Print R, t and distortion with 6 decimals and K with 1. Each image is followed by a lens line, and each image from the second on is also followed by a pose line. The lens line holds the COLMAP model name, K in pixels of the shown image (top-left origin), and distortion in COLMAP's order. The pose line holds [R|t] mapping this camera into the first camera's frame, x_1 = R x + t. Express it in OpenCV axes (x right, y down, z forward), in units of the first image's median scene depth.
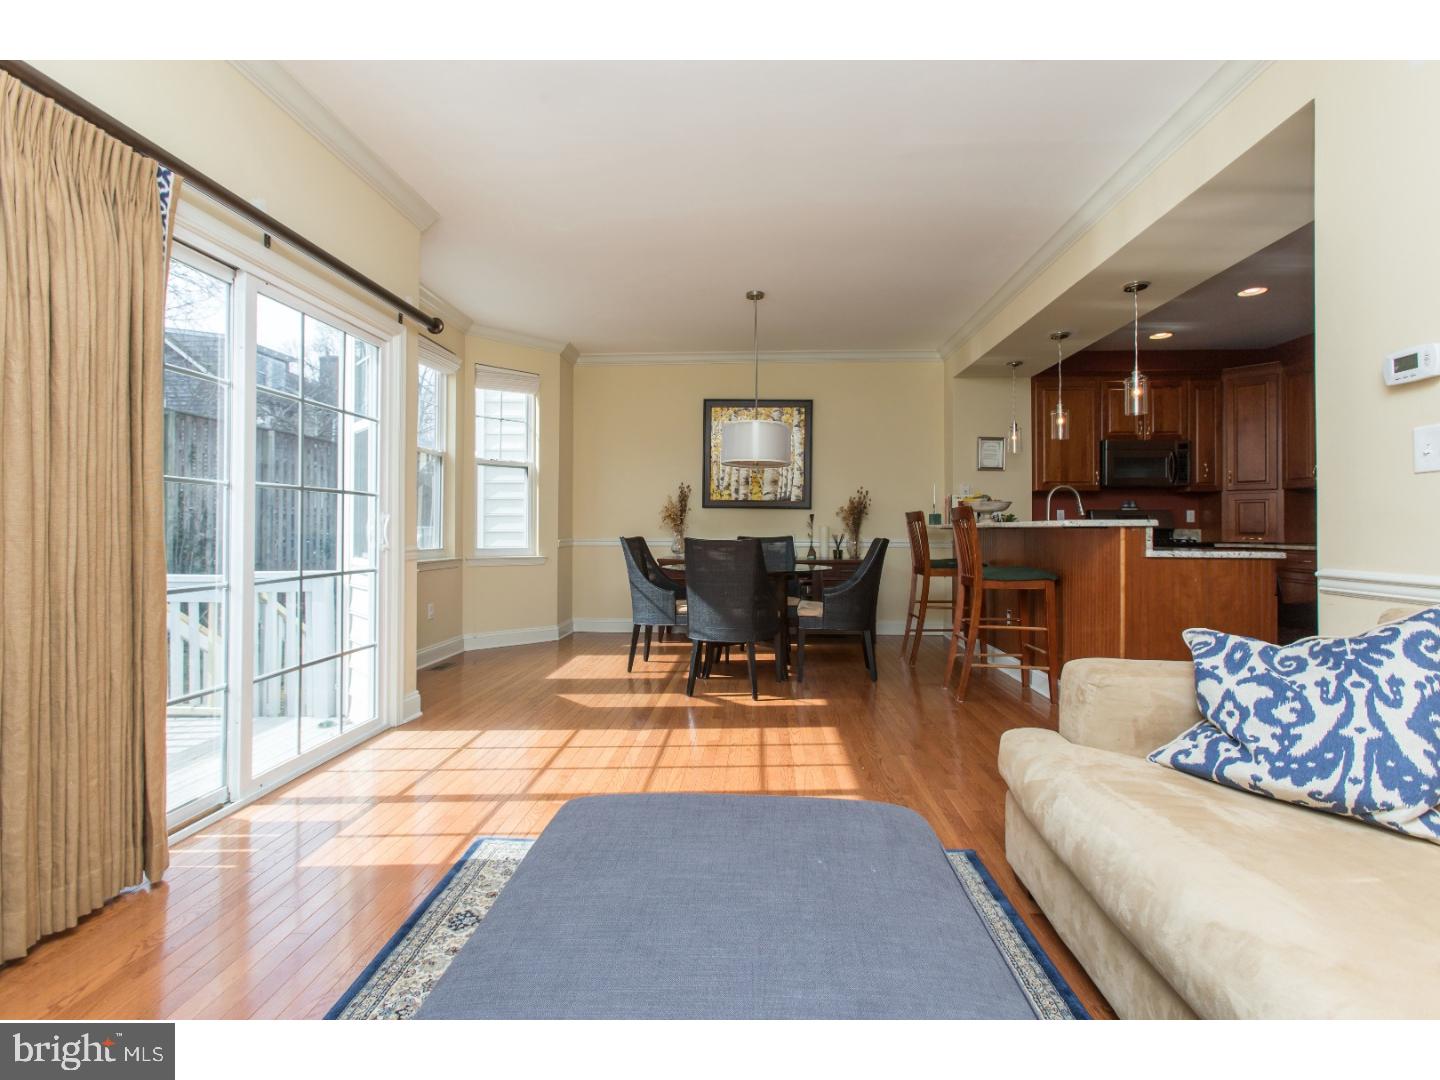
lens RADIAL K [[657.0, 0, 721.1], [0, 657.0, 541.5], [0, 0, 1]] dist [0.001117, 0.005483]
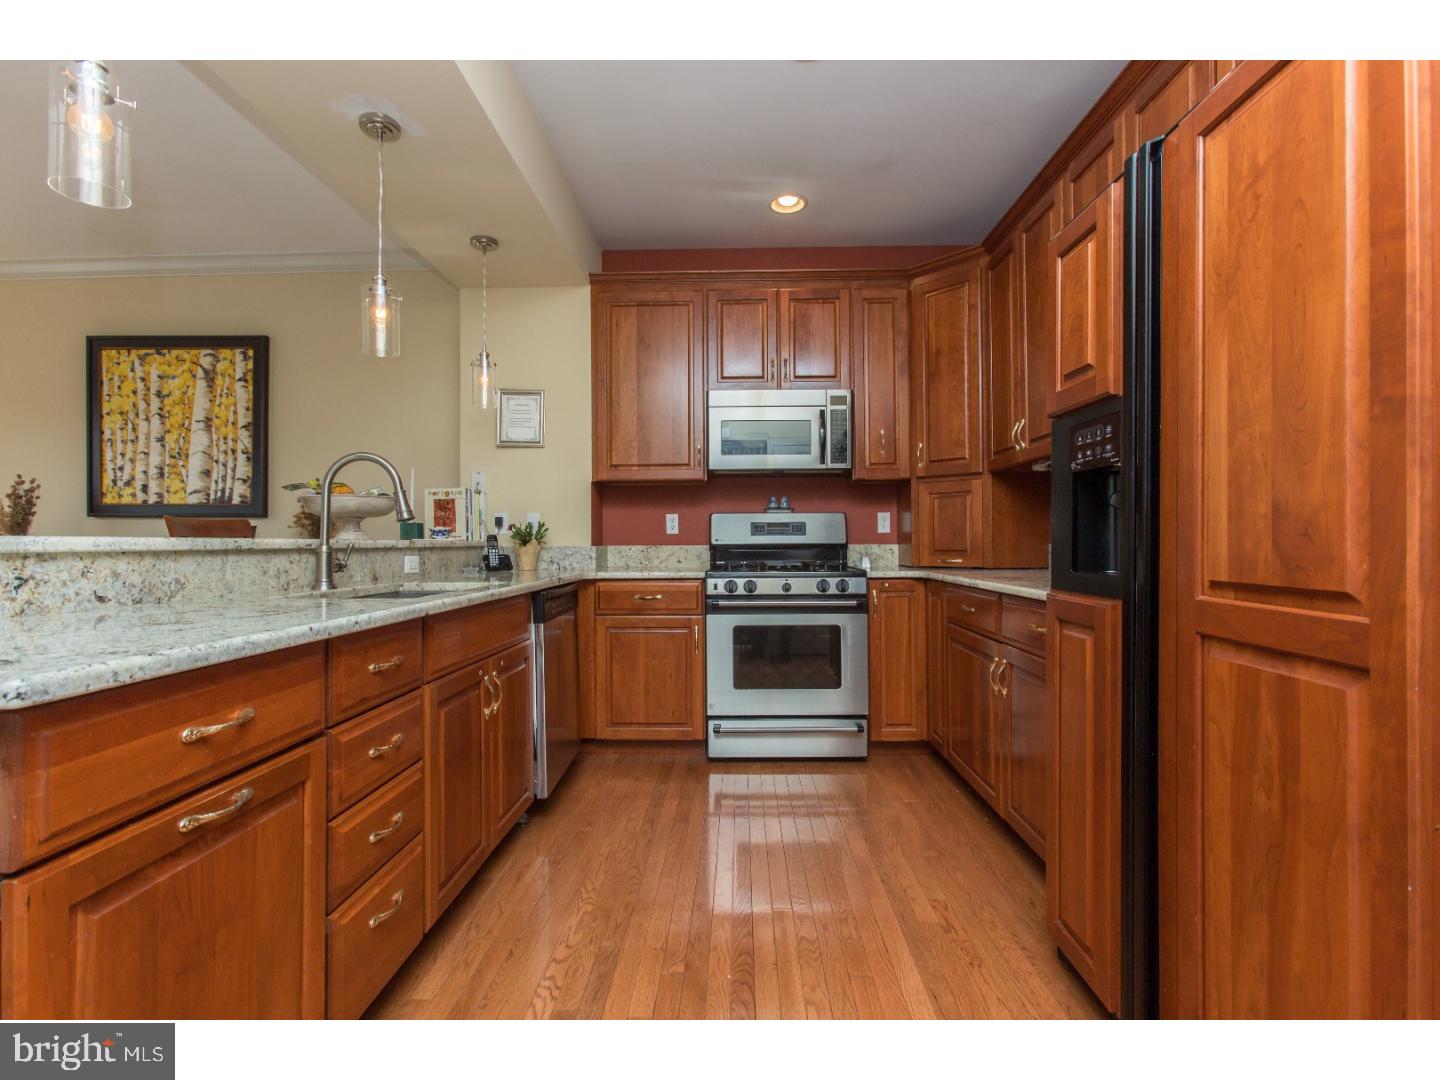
lens RADIAL K [[677.2, 0, 724.8], [0, 677.2, 536.7], [0, 0, 1]] dist [-0.009322, 0.007014]
pose [[0.999768, -0.010633, 0.018722, 0.545071], [0.011167, 0.999527, -0.028672, -0.009257], [-0.018409, 0.028874, 0.999414, 0.377036]]
